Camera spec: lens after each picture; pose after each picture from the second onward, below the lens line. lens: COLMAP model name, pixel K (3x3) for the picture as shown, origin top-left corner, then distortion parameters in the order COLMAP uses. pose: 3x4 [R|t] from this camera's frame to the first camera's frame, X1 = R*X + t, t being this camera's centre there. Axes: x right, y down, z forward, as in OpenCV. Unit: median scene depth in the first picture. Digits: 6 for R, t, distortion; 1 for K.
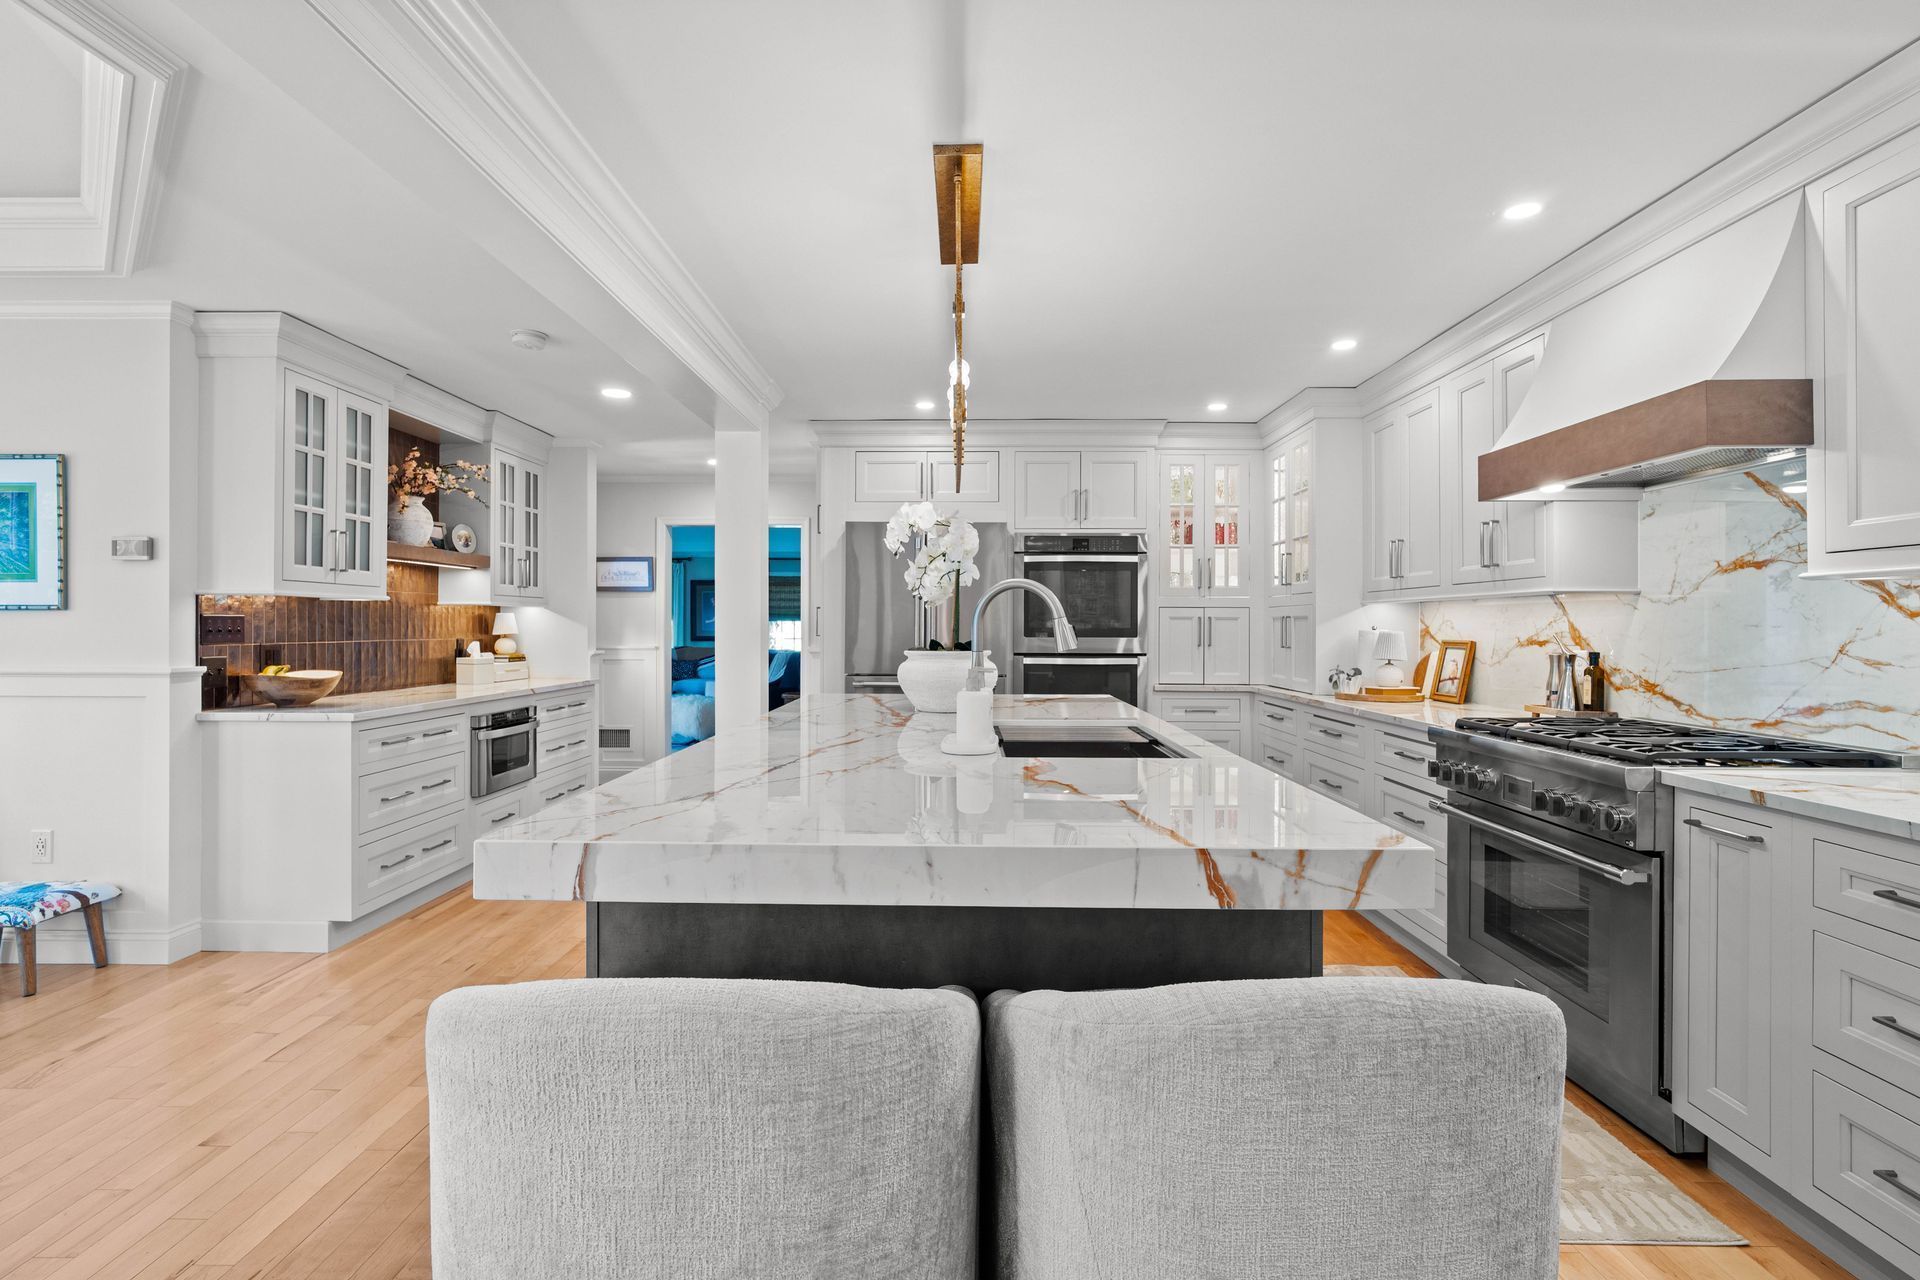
lens RADIAL K [[907.2, 0, 947.0], [0, 907.2, 617.7], [0, 0, 1]] dist [-0.017639, 0.007862]
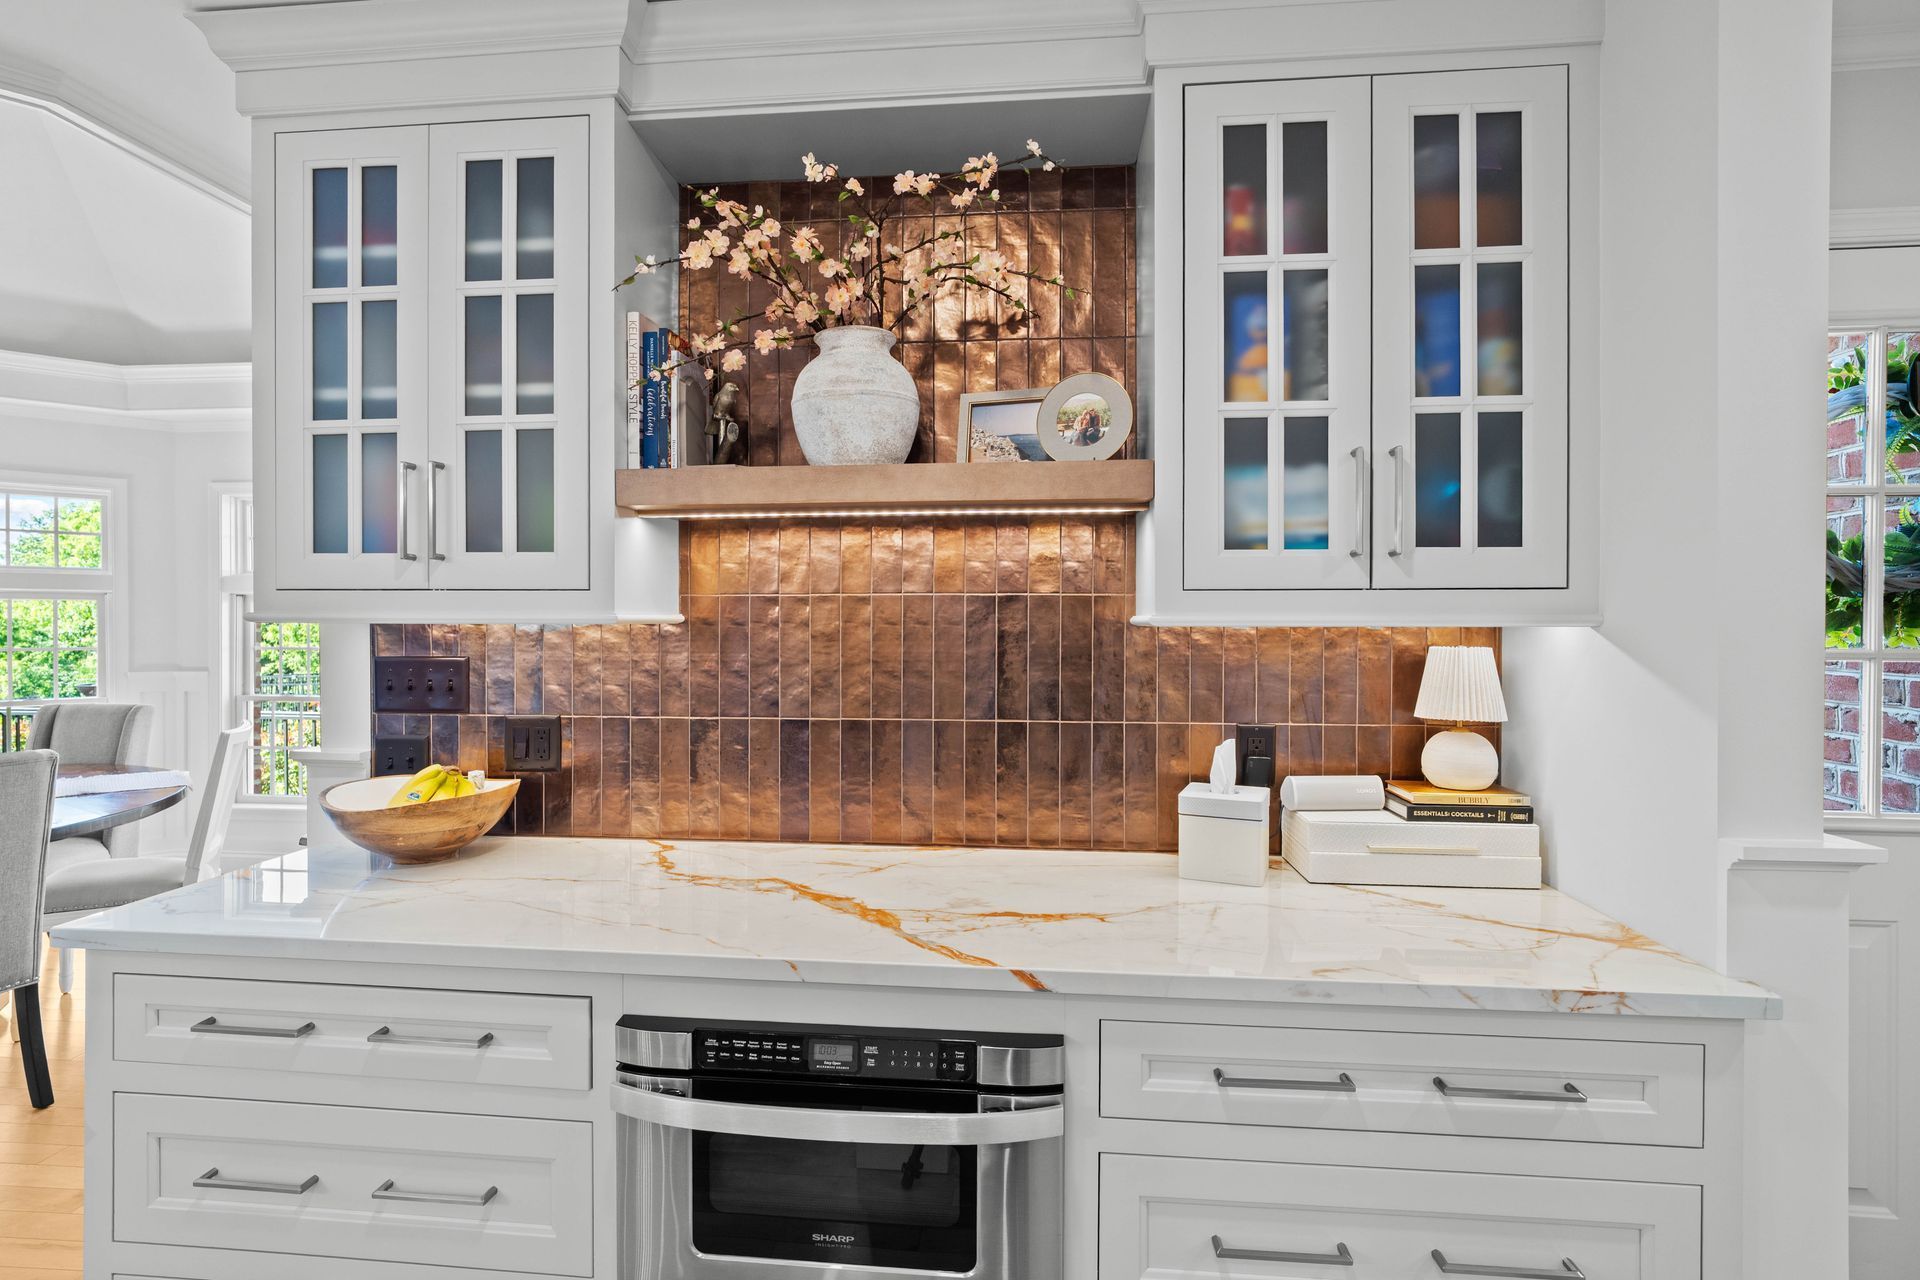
lens RADIAL K [[922.0, 0, 949.5], [0, 922.0, 629.8], [0, 0, 1]] dist [-0.014379, 0.001746]
pose [[-0.081743, 0.005439, -0.996639, -0.274167], [0.006738, 0.999965, 0.004904, -0.019865], [0.996631, -0.006314, -0.081777, 1.306187]]
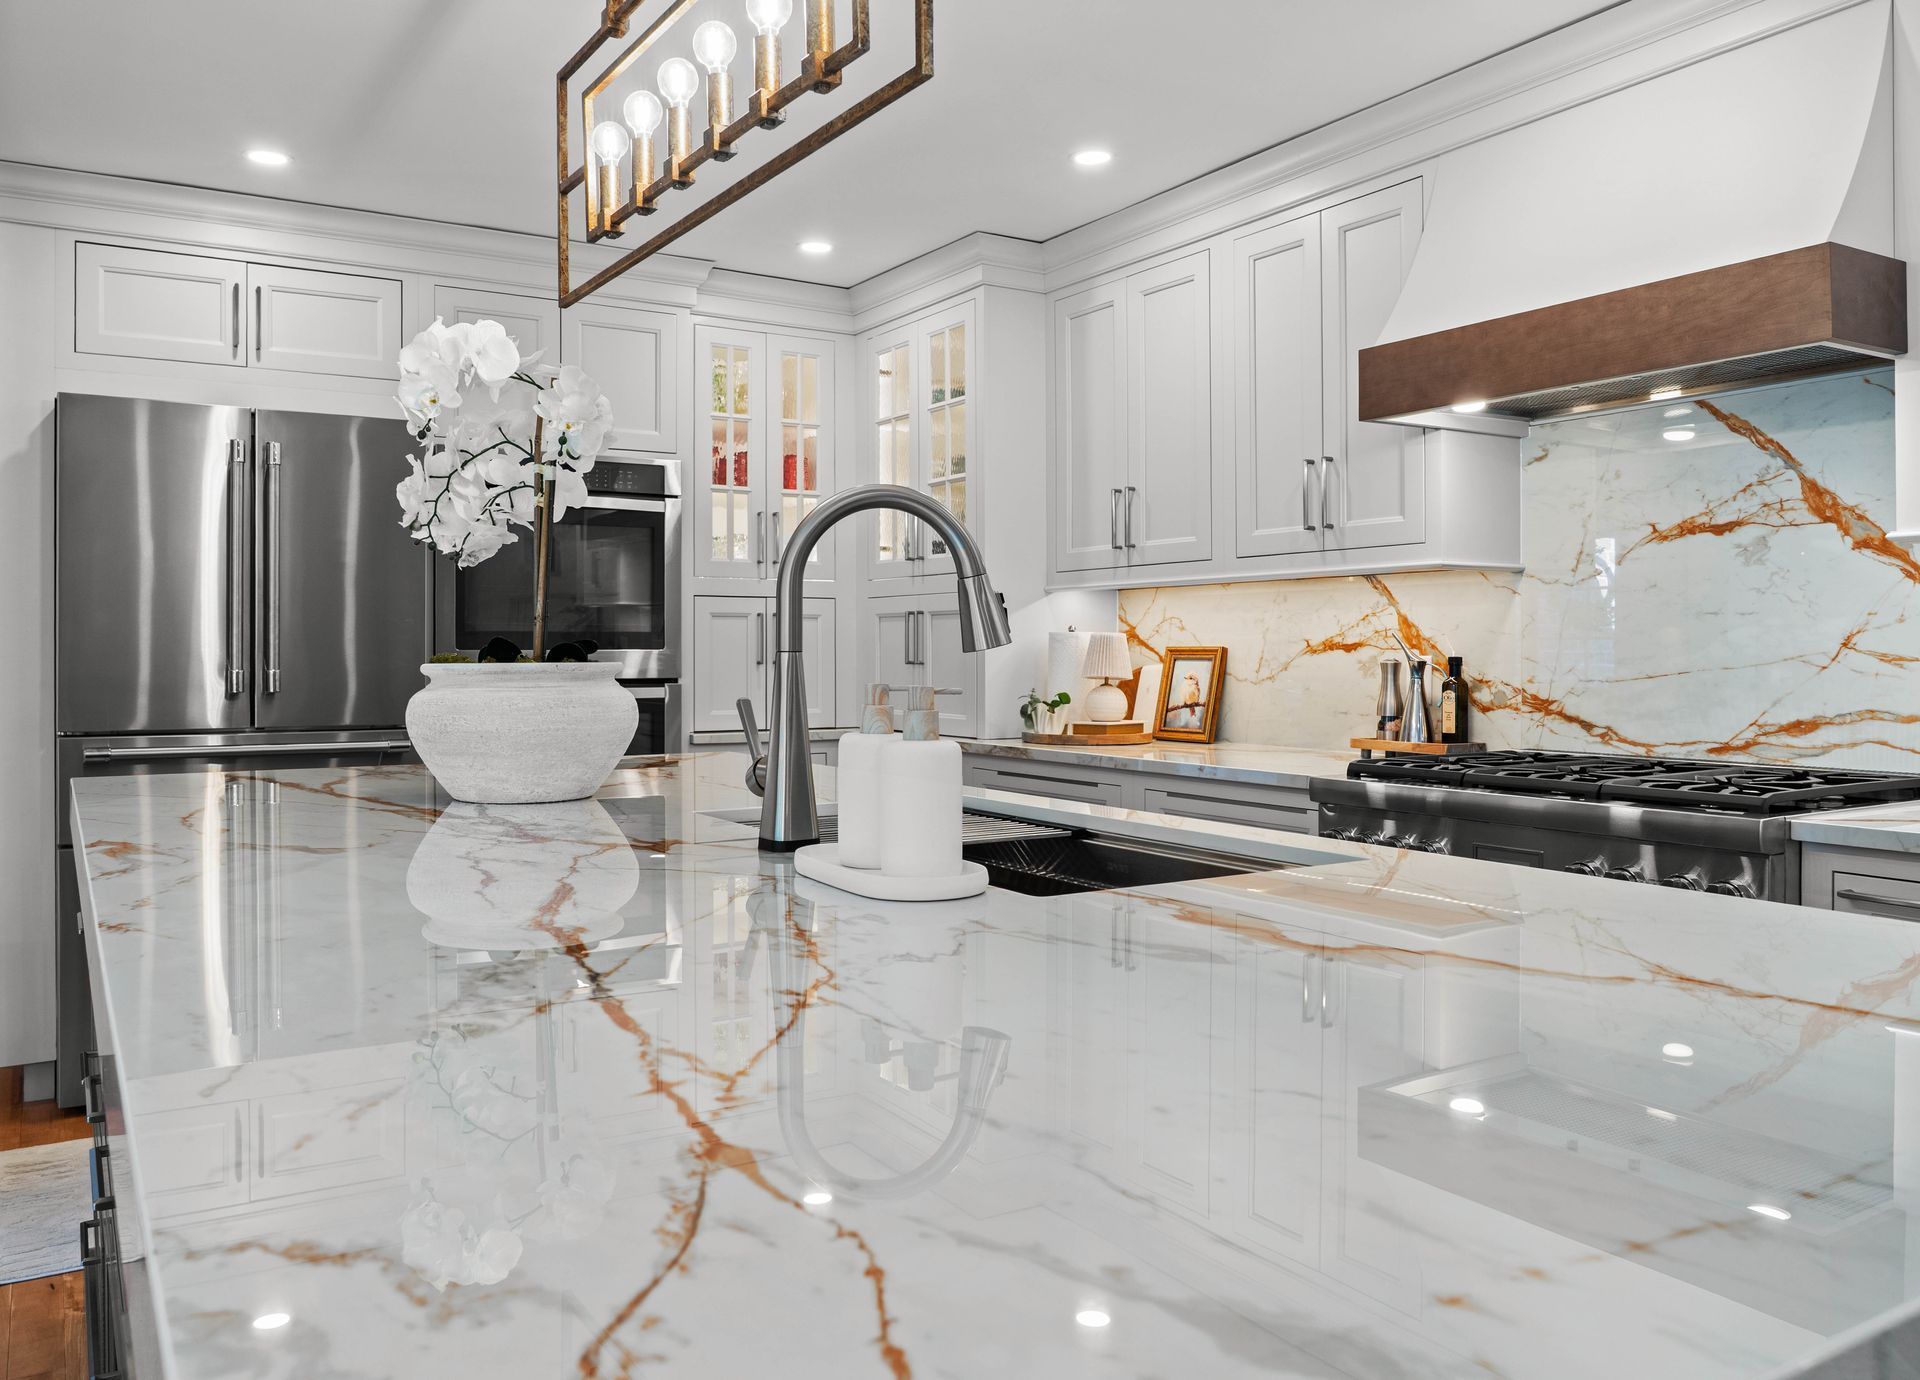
lens RADIAL K [[1427.1, 0, 907.9], [0, 1427.1, 642.1], [0, 0, 1]] dist [-0.014844, 0.003292]
pose [[0.846248, -0.002568, 0.532783, -0.178255], [0.000067, 0.999989, 0.004714, 0.018528], [-0.532790, -0.003953, 0.846239, 0.261501]]
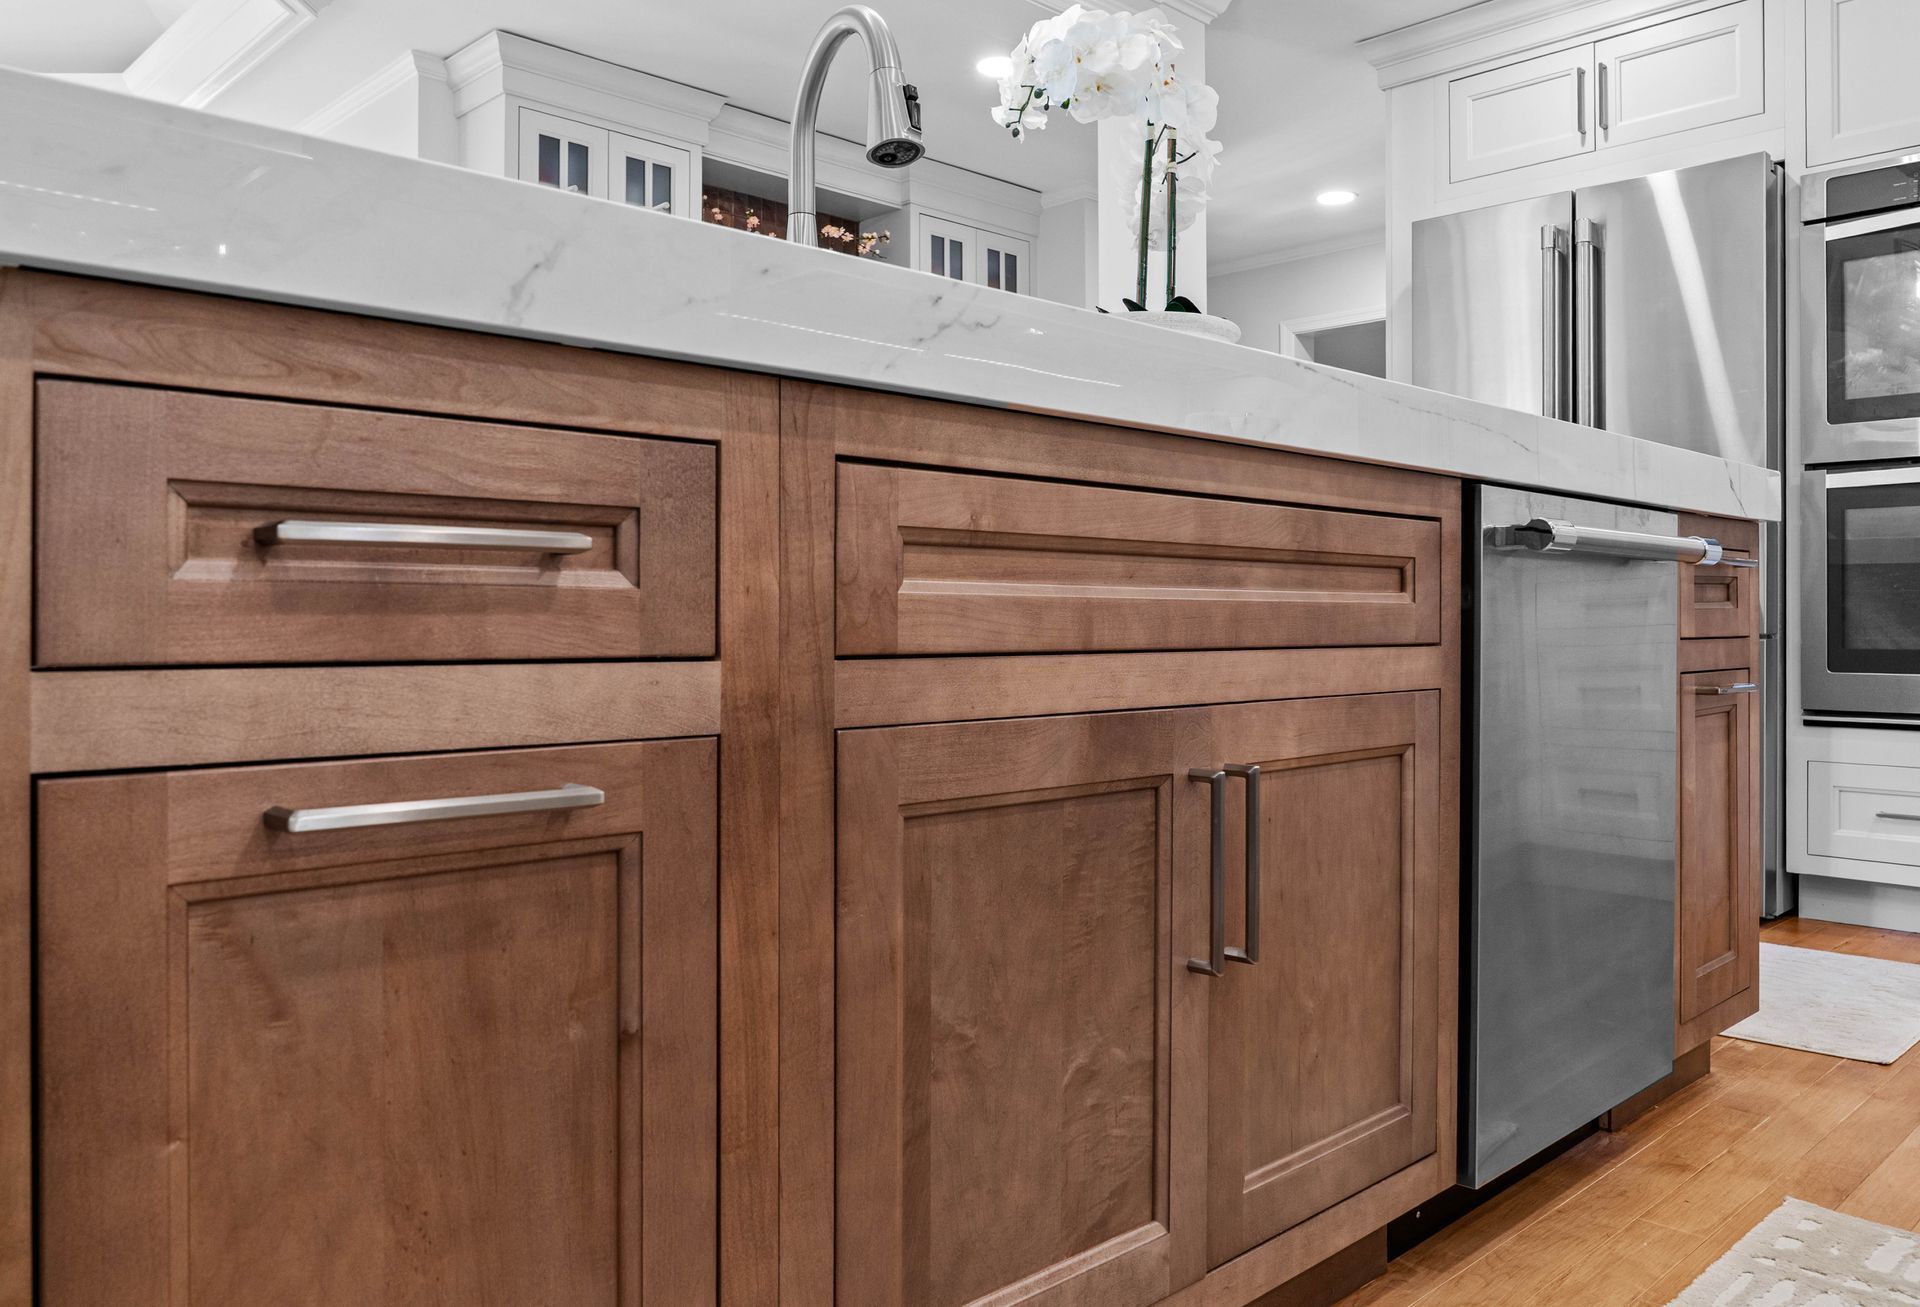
lens RADIAL K [[1451.9, 0, 979.4], [0, 1451.9, 615.2], [0, 0, 1]] dist [-0.027381, 0.009836]
pose [[0.717292, -0.005993, -0.696747, 0.370889], [0.008942, 0.999960, 0.000604, 0.146767], [0.696715, -0.006664, 0.717317, 0.369314]]
